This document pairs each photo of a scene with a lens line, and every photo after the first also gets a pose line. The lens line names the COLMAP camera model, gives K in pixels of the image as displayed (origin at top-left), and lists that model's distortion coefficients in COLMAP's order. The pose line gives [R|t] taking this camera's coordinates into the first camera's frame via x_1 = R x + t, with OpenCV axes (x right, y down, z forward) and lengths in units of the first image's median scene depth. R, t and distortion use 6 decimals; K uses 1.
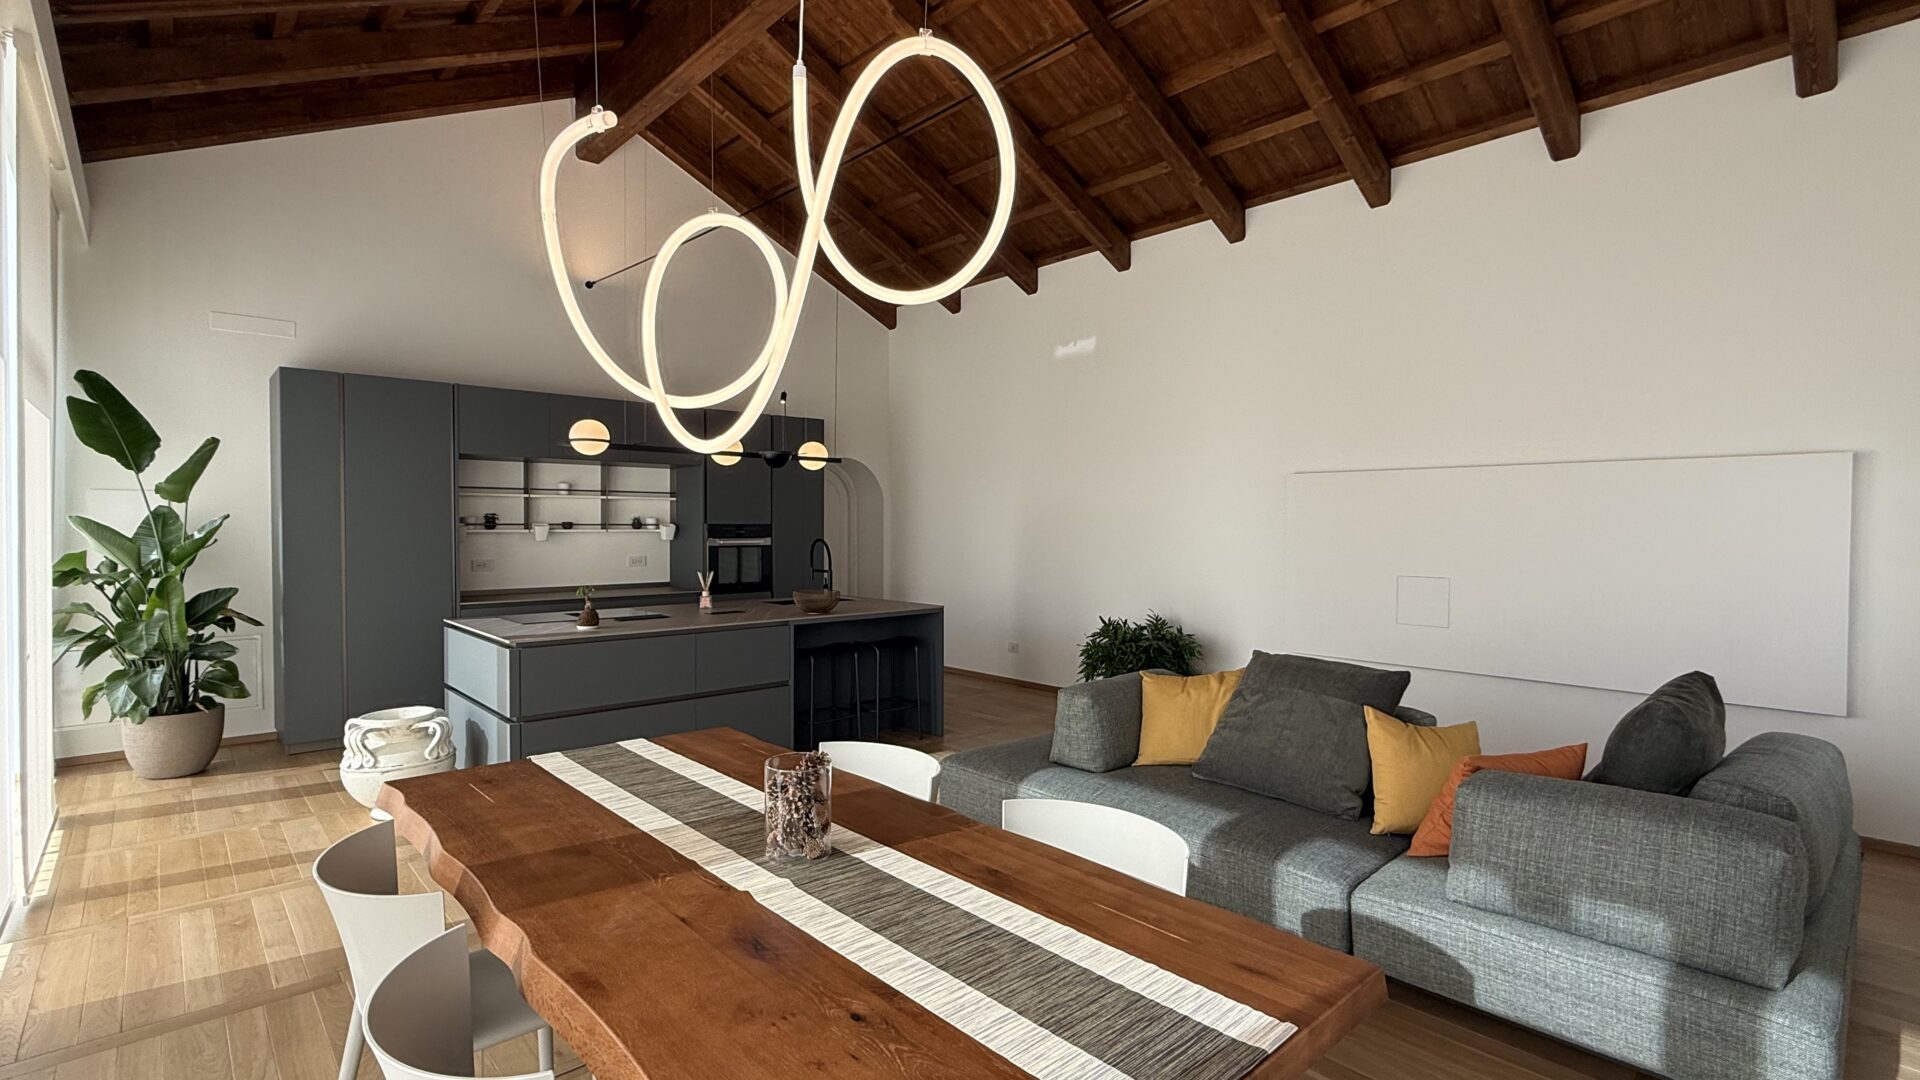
lens RADIAL K [[901.4, 0, 960.0], [0, 901.4, 540.0], [0, 0, 1]] dist [-0.046564, -0.000080]
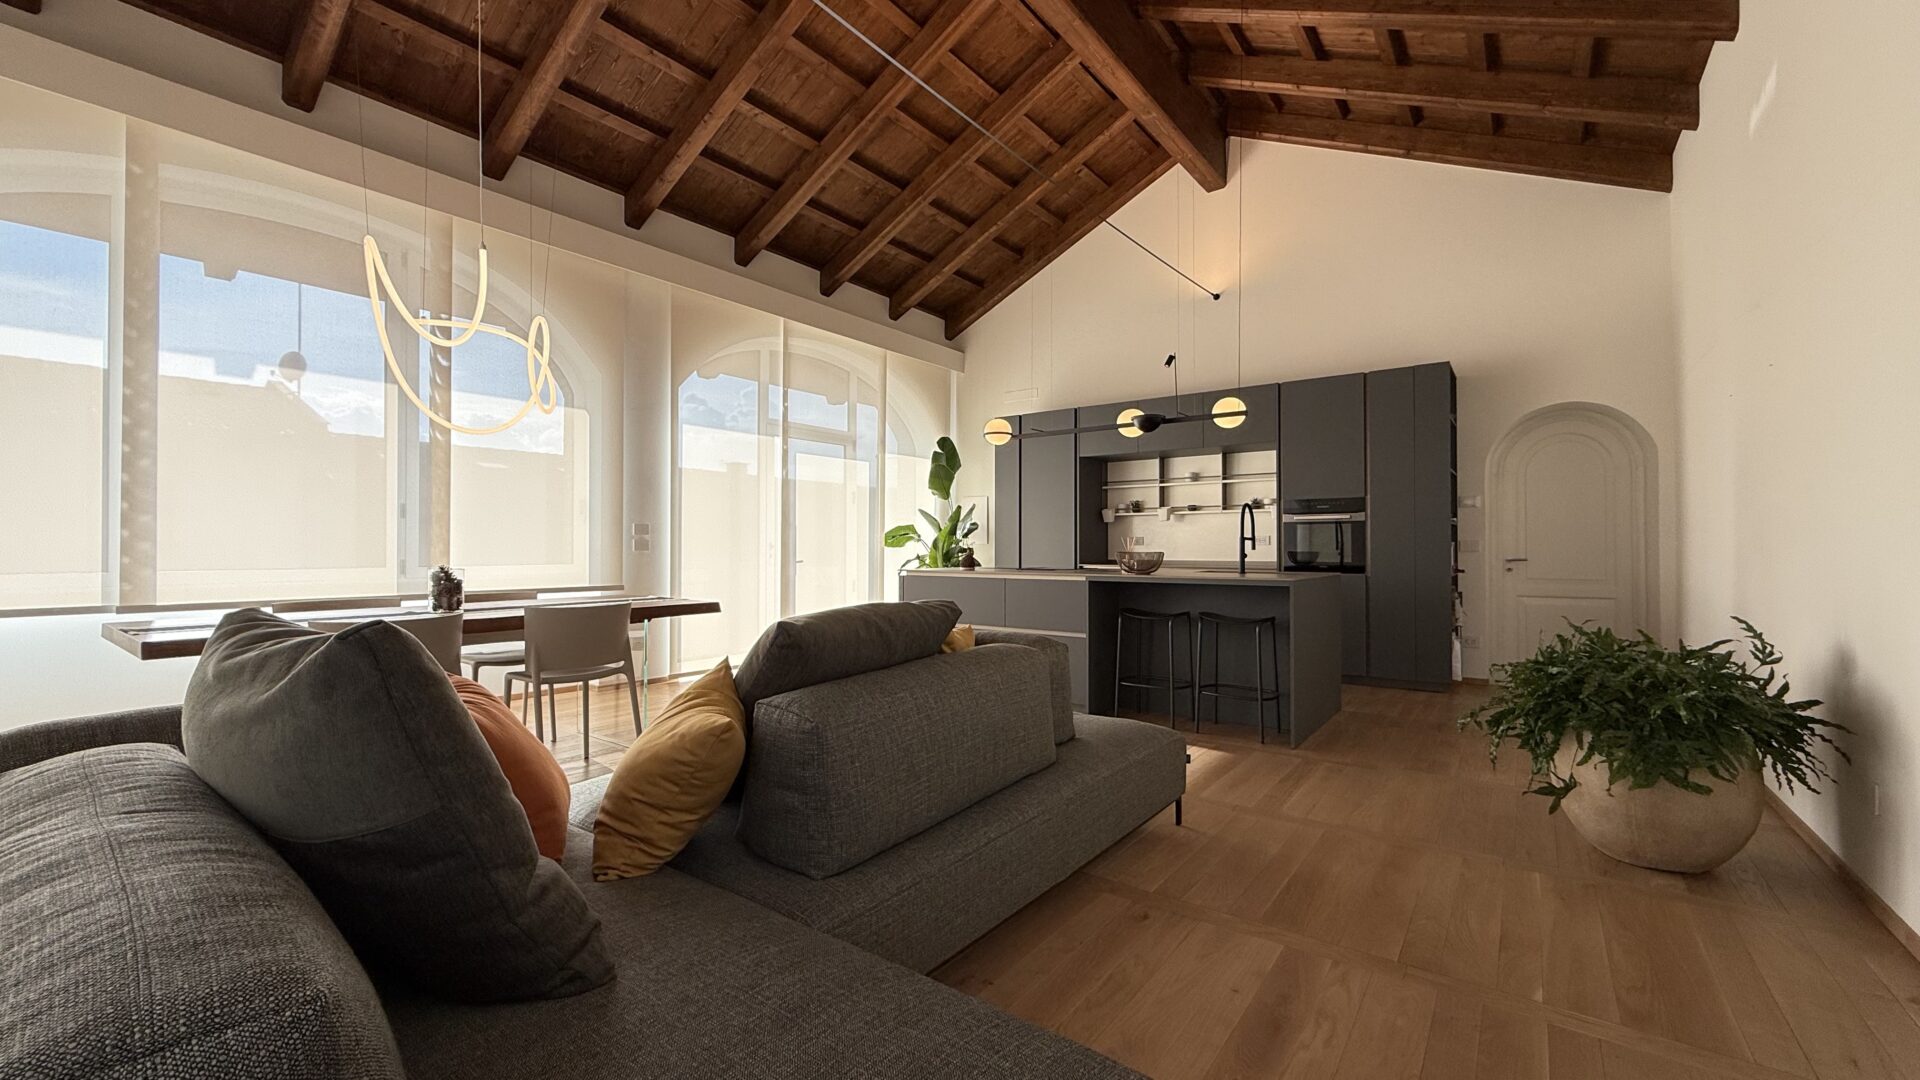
lens RADIAL K [[757.2, 0, 950.2], [0, 757.2, 539.1], [0, 0, 1]] dist [-0.000494, -0.000108]
pose [[0.191597, -0.012845, -0.981390, 0.490072], [-0.019717, 0.999662, -0.016933, 0.049345], [0.981276, 0.022594, 0.191279, 0.513167]]
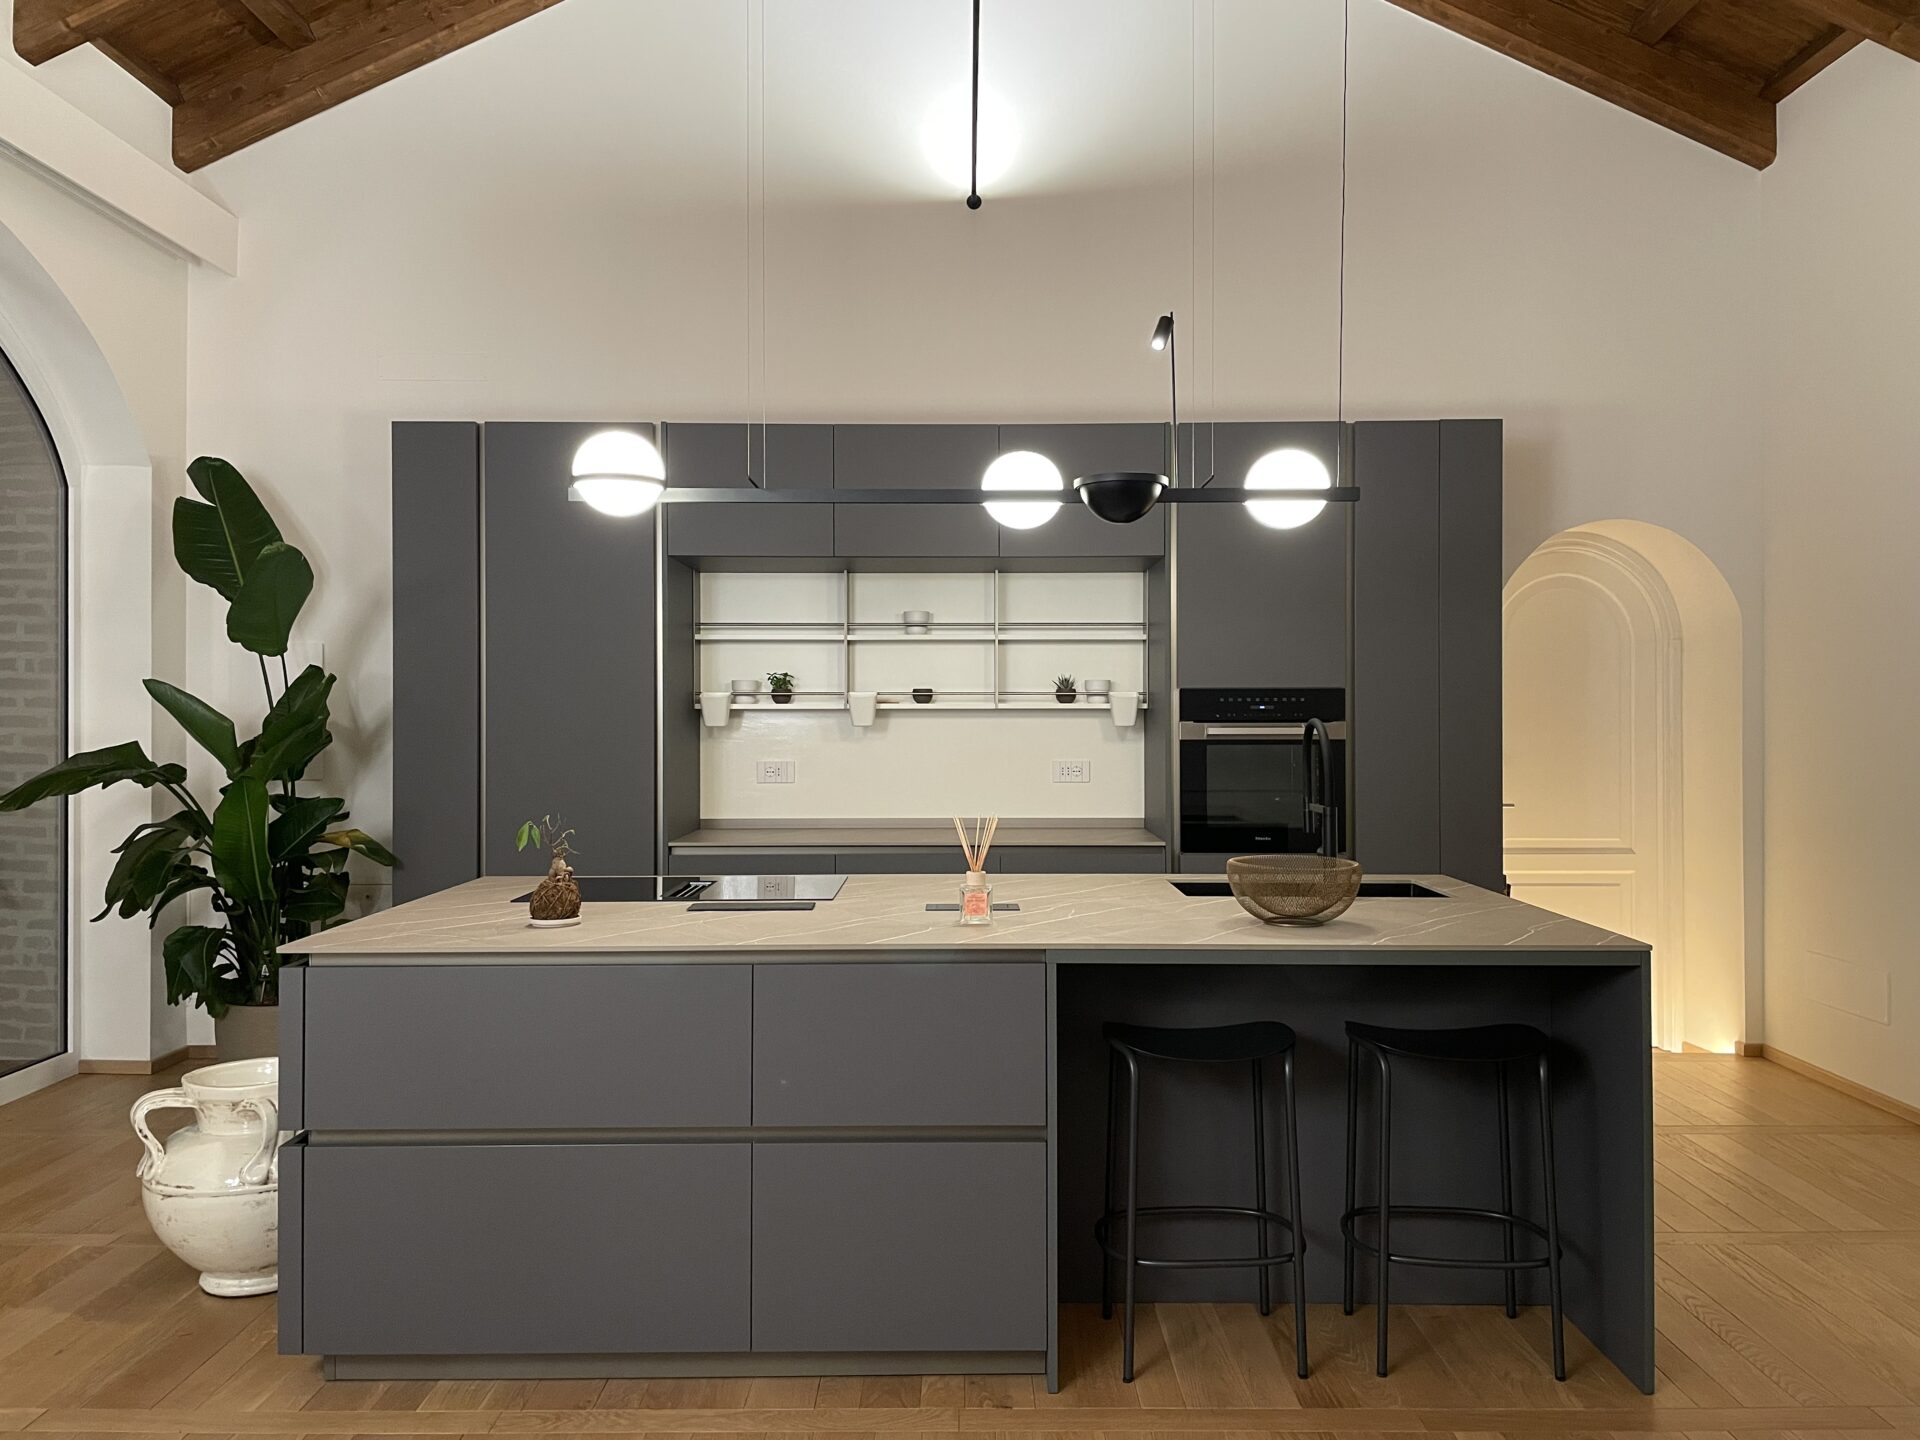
lens RADIAL K [[1431.7, 0, 973.7], [0, 1431.7, 711.0], [0, 0, 1]] dist [0.047912, -0.005424]
pose [[0.748757, -0.006552, -0.662812, 0.111664], [-0.009618, 0.999738, -0.020748, 0.008805], [0.662775, 0.021910, 0.748498, 0.436287]]
